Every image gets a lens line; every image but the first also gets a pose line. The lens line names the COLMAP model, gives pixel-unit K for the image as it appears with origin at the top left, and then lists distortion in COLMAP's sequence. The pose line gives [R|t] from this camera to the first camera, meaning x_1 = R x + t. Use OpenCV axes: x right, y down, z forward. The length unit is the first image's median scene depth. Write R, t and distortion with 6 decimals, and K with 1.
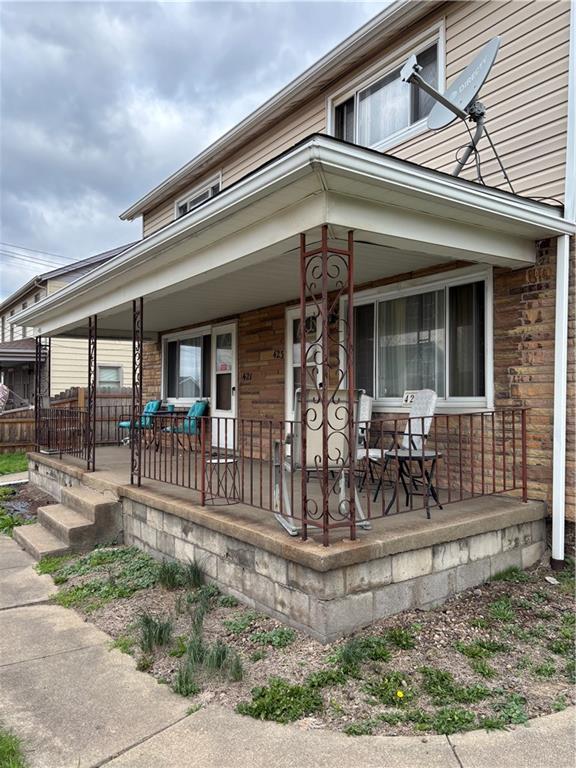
lens RADIAL K [[573.2, 0, 281.4], [0, 573.2, 387.9], [0, 0, 1]] dist [0.072516, -0.116950]
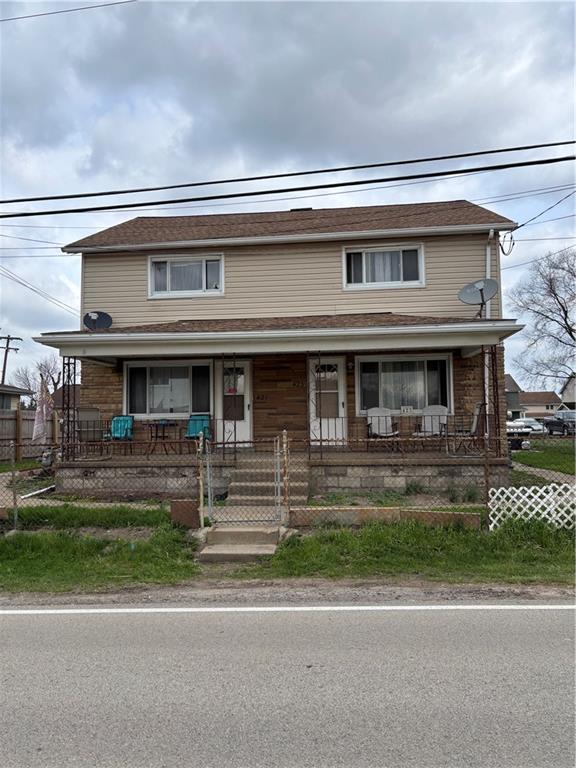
lens RADIAL K [[588.6, 0, 288.0], [0, 588.6, 384.0], [0, 0, 1]] dist [0.156329, 0.000163]
pose [[0.648842, 0.048739, 0.759360, -1.562822], [-0.000235, 0.997959, -0.063852, 0.056406], [-0.760923, 0.041252, 0.647530, -0.069229]]
